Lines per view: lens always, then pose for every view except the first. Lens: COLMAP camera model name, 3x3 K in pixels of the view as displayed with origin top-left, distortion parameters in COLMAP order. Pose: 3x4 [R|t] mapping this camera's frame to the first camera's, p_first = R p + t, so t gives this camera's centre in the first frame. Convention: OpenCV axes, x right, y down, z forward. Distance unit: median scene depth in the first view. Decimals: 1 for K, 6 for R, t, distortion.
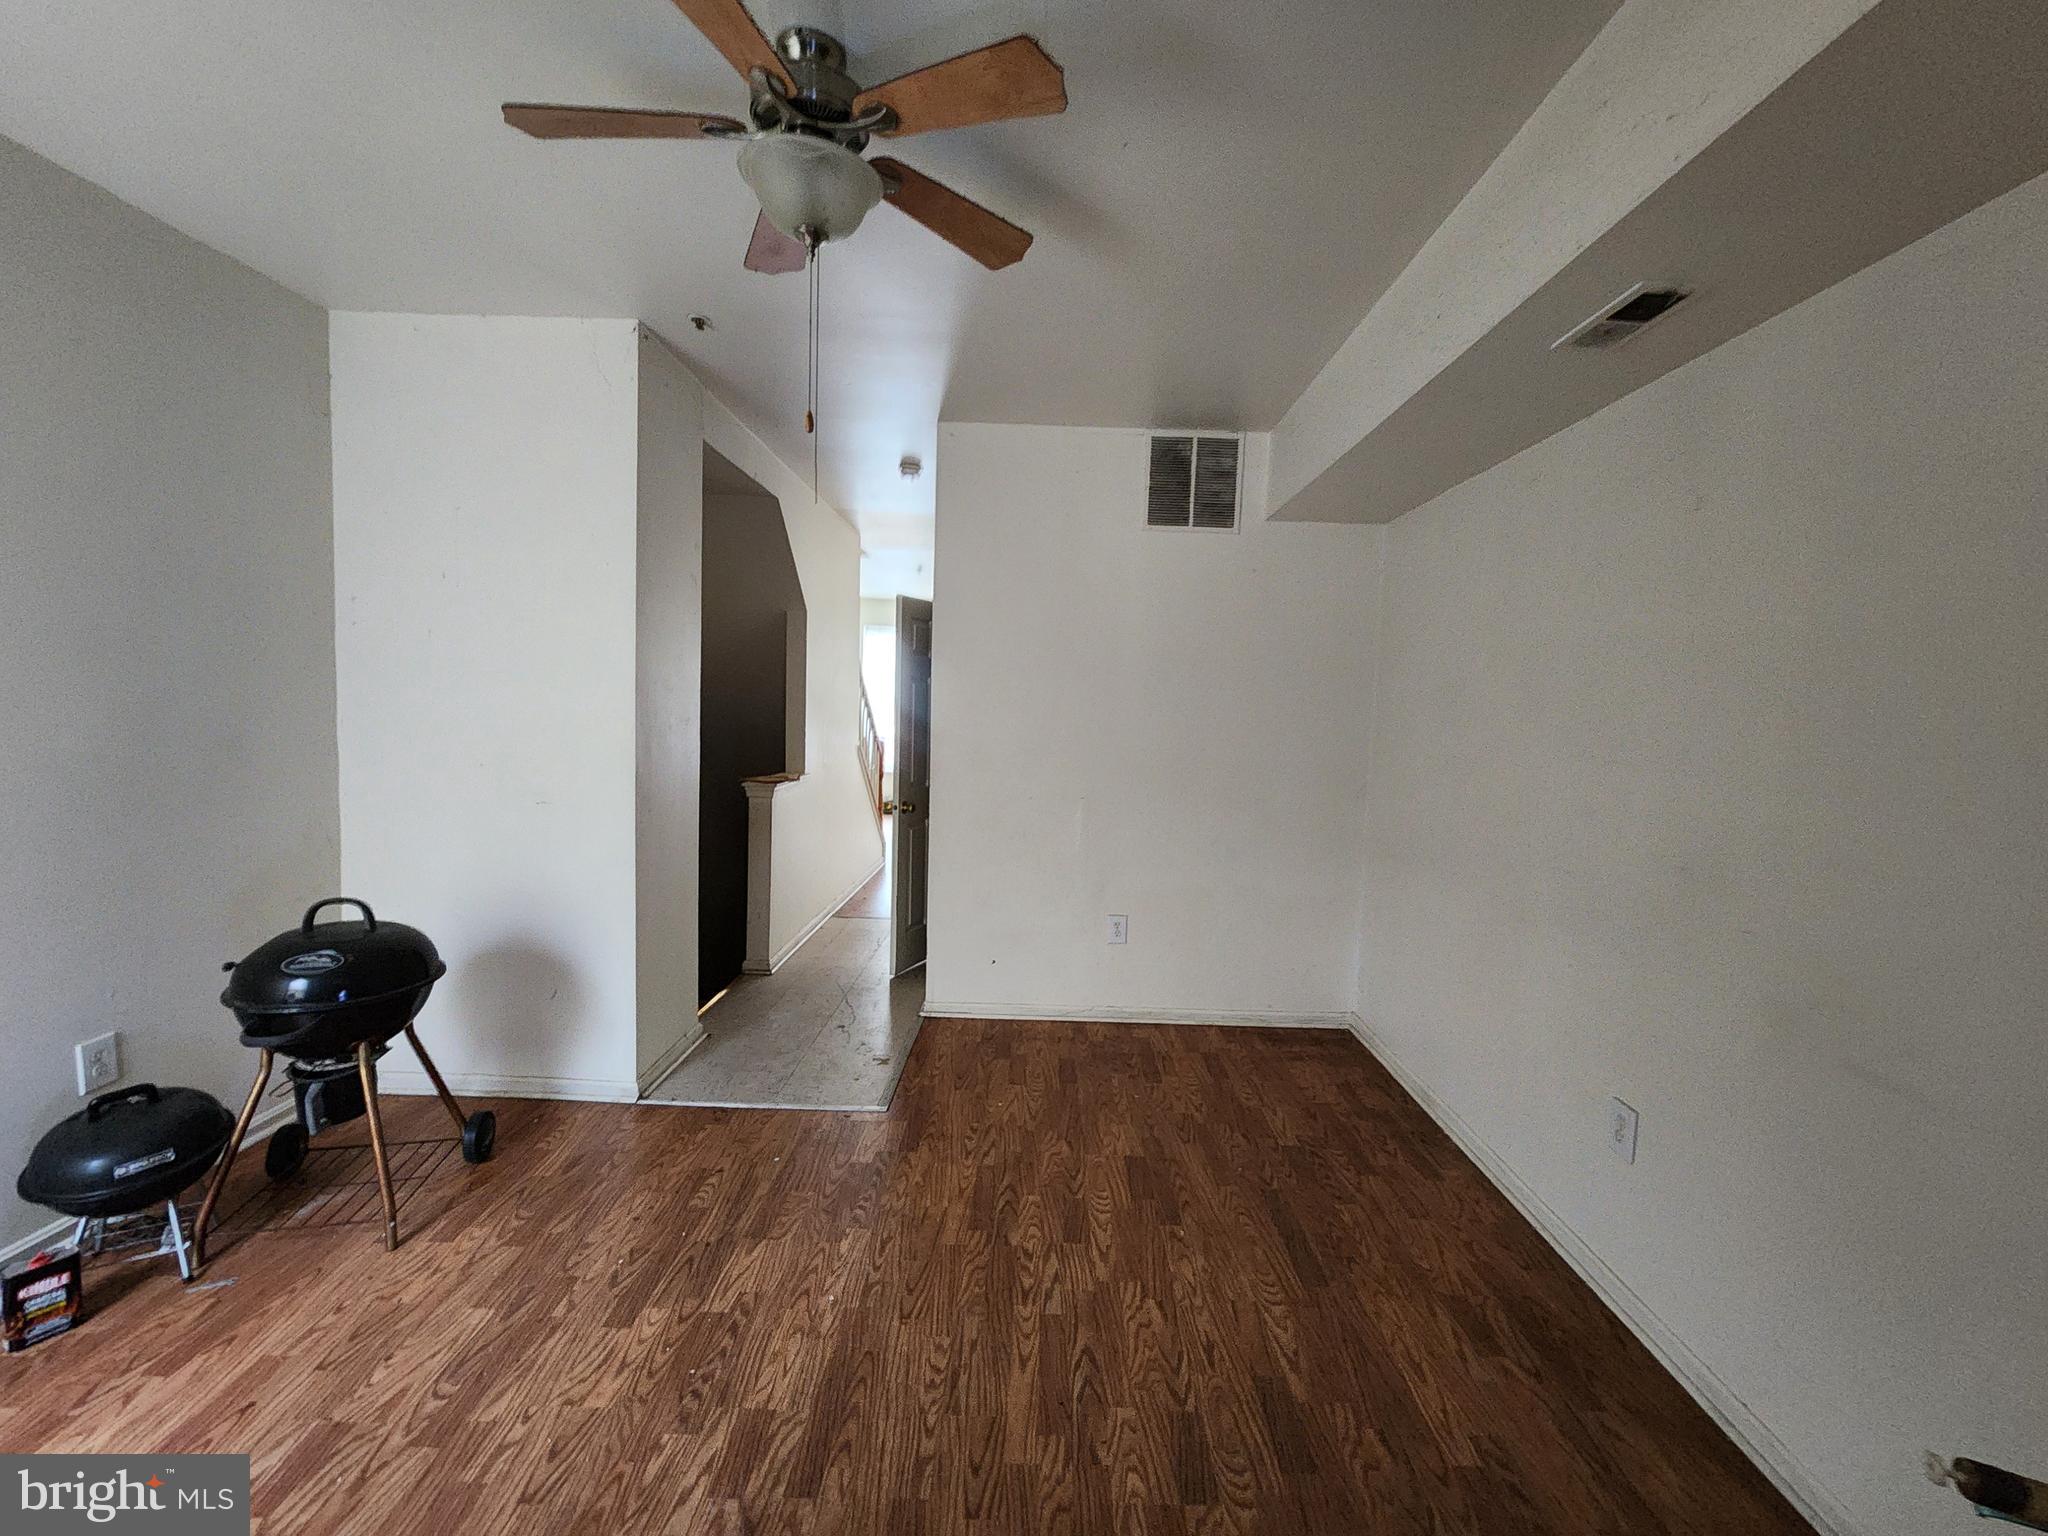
lens RADIAL K [[825.7, 0, 1041.2], [0, 825.7, 773.2], [0, 0, 1]] dist [-0.002835, -0.000618]
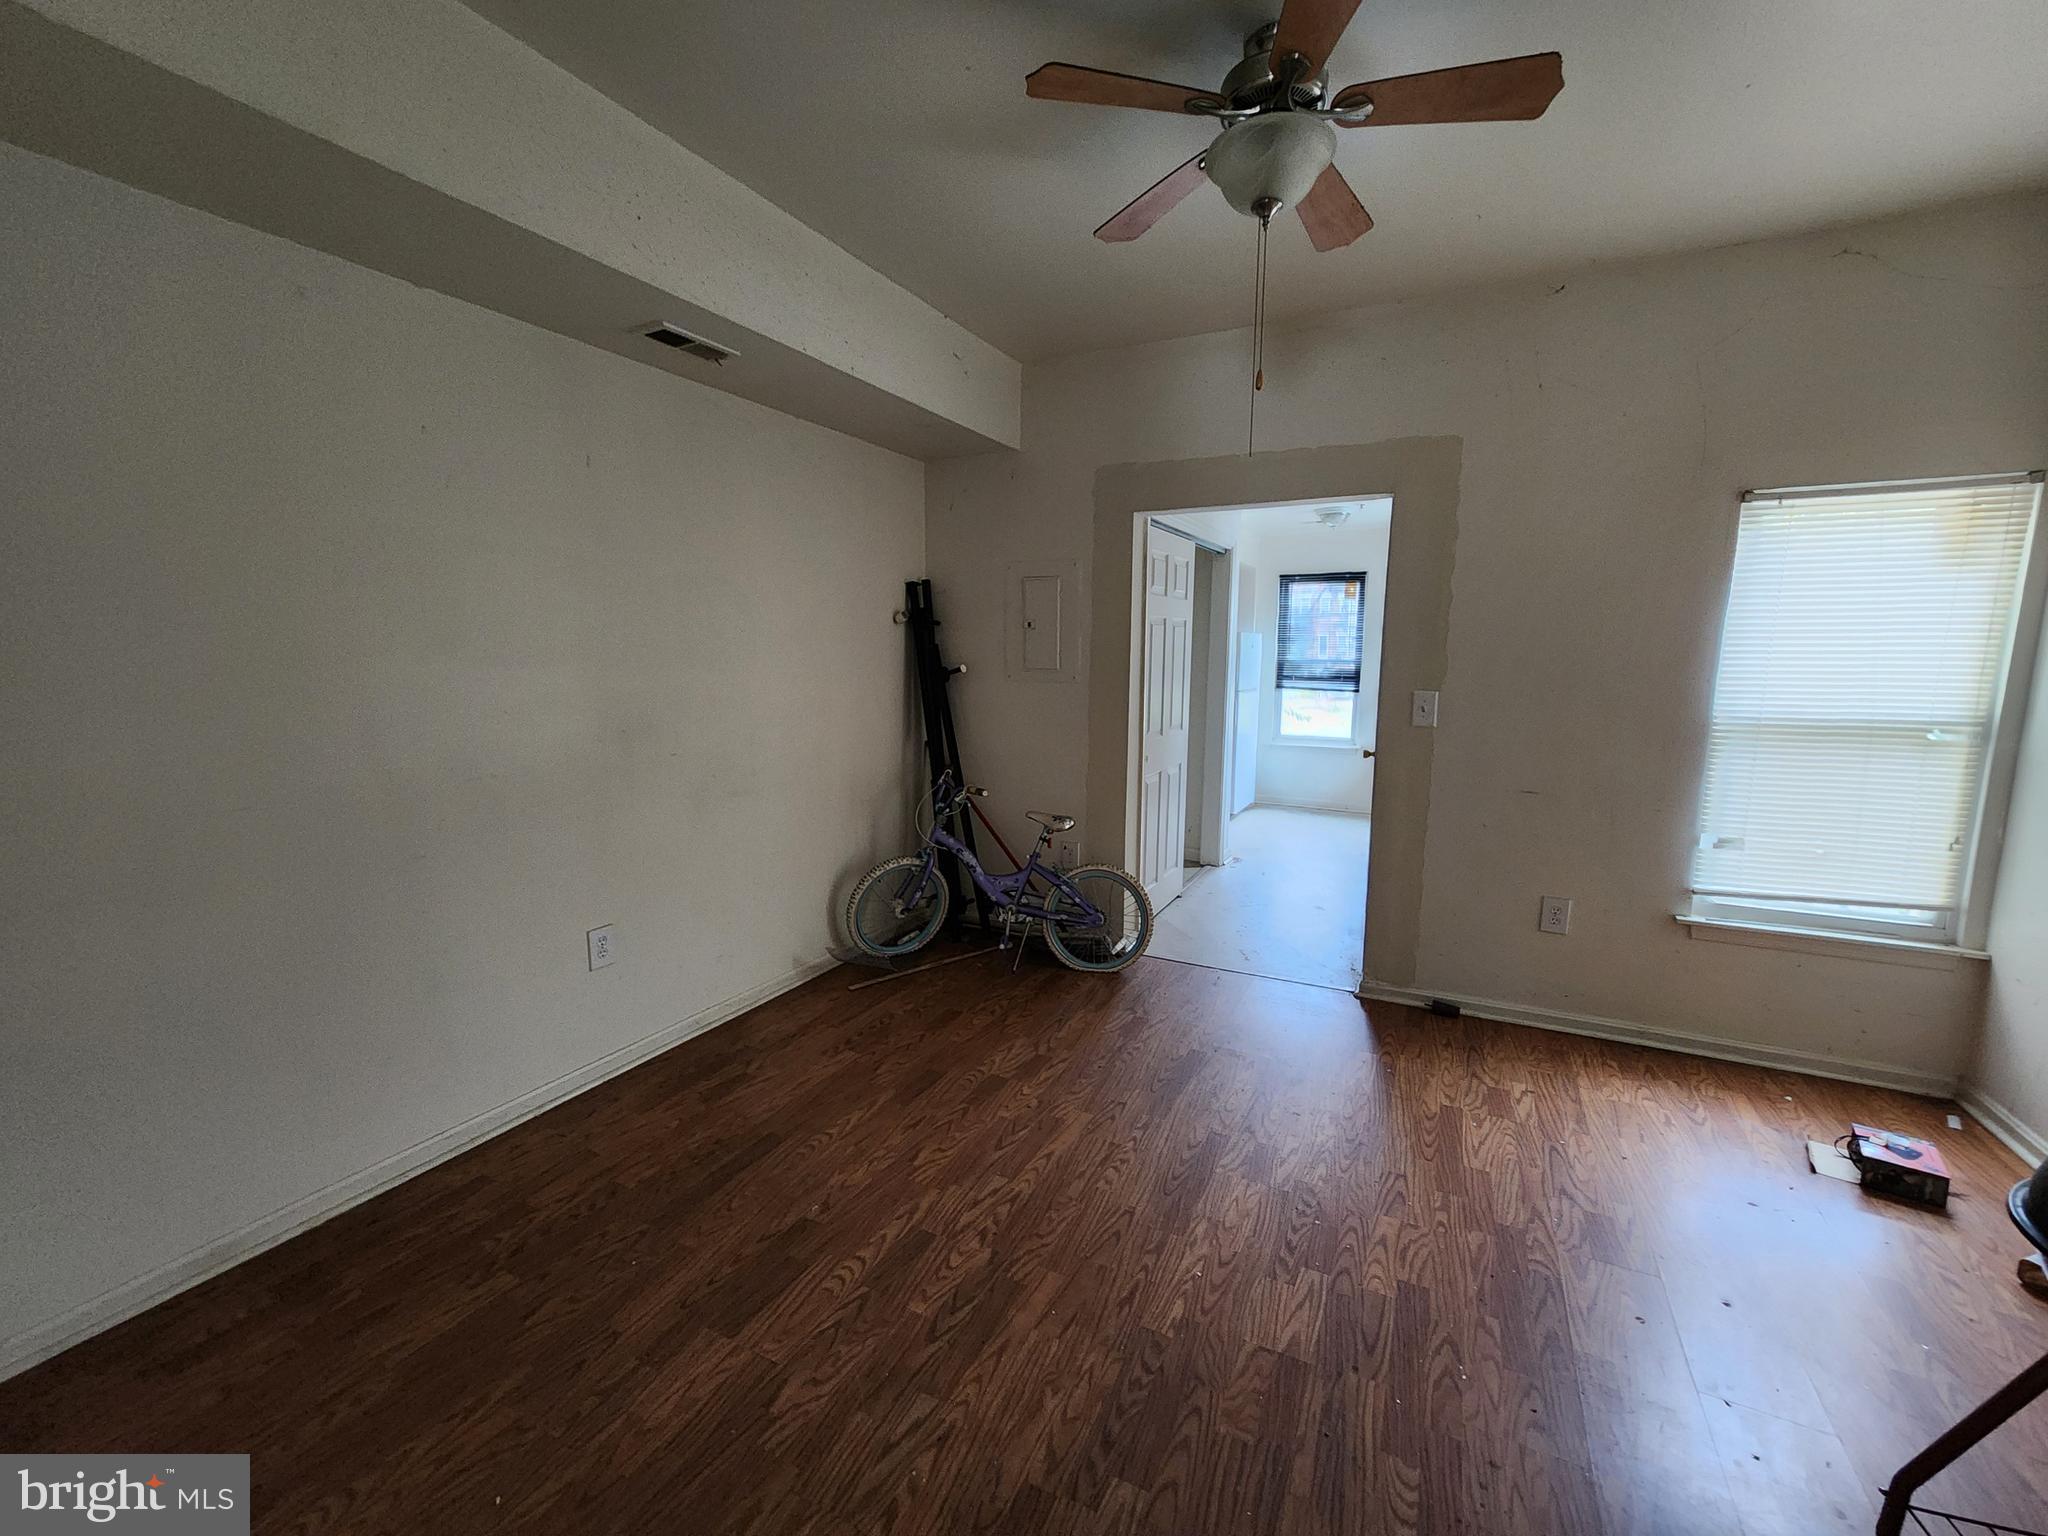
lens RADIAL K [[825.7, 0, 1041.2], [0, 825.7, 773.2], [0, 0, 1]] dist [-0.002835, -0.000618]
pose [[-0.894367, -0.104701, 0.434909, -0.417061], [0.002510, 0.971033, 0.238931, -0.129368], [-0.447327, 0.214783, -0.868197, 1.654096]]
